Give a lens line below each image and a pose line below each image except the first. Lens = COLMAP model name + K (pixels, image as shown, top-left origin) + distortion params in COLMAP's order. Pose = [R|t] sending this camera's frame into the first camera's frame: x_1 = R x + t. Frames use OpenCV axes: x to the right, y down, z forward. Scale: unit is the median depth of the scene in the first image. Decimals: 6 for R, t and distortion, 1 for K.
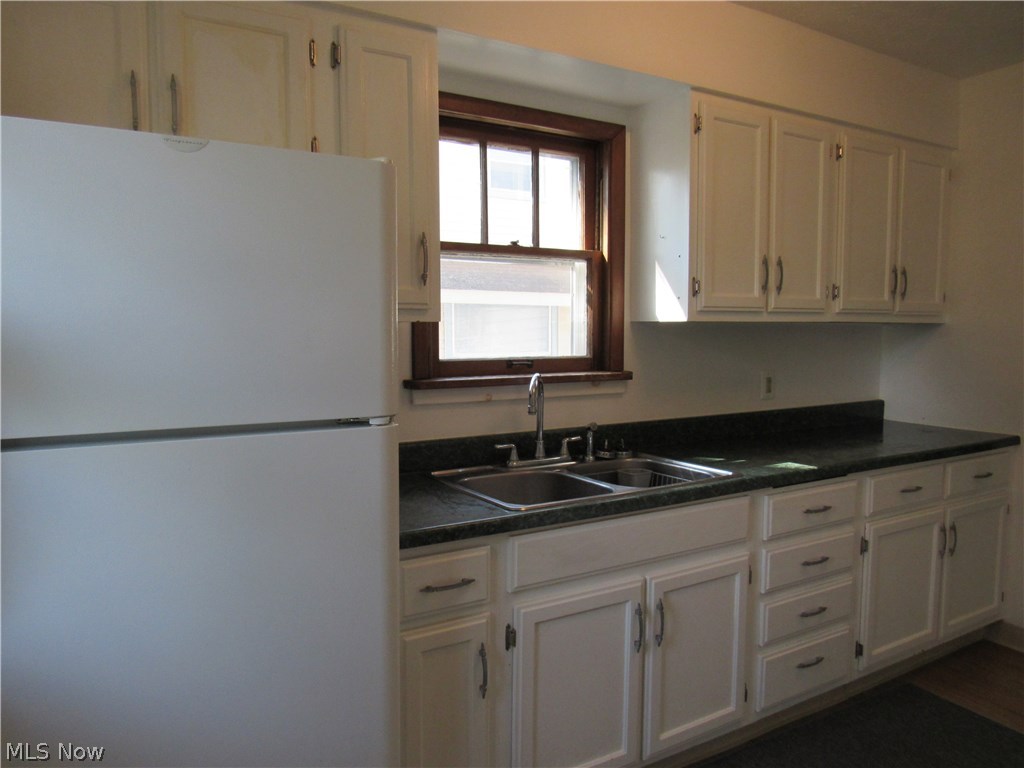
lens RADIAL K [[742.7, 0, 510.3], [0, 742.7, 388.3], [0, 0, 1]] dist [0.004026, 0.010803]
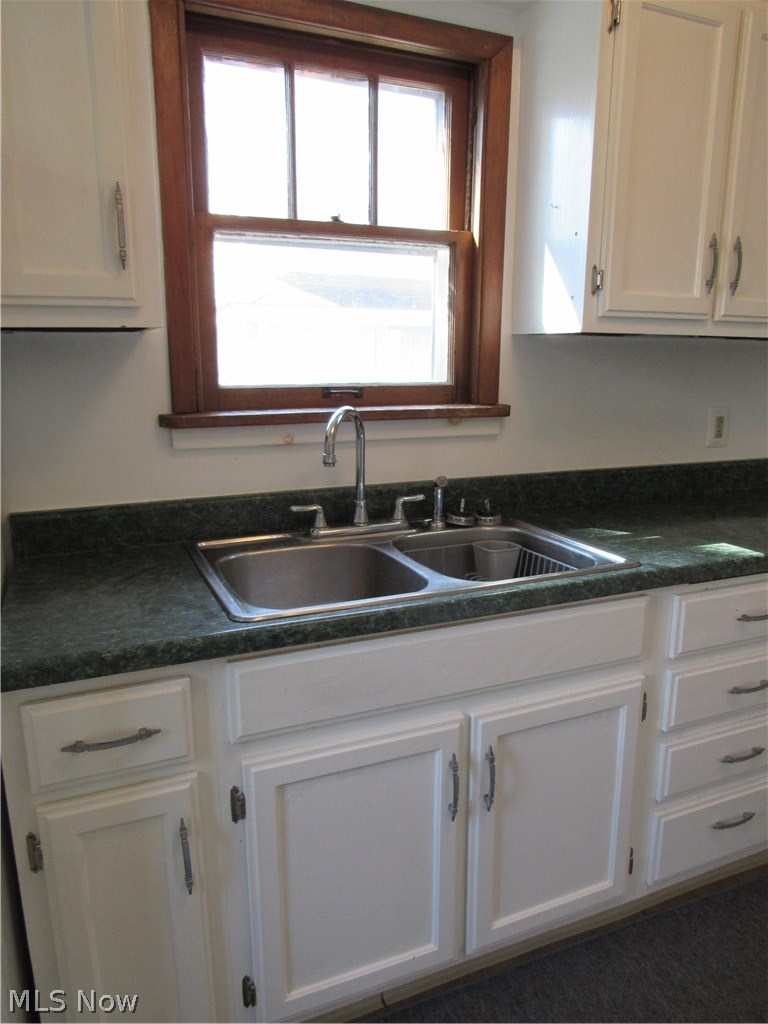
lens RADIAL K [[742.7, 0, 385.3], [0, 742.7, 511.3], [0, 0, 1]] dist [0.004026, 0.010803]
pose [[0.990911, 0.032494, -0.130536, 0.161382], [-0.015890, 0.991867, 0.126281, -0.011213], [0.133578, -0.123059, 0.983368, 0.299825]]
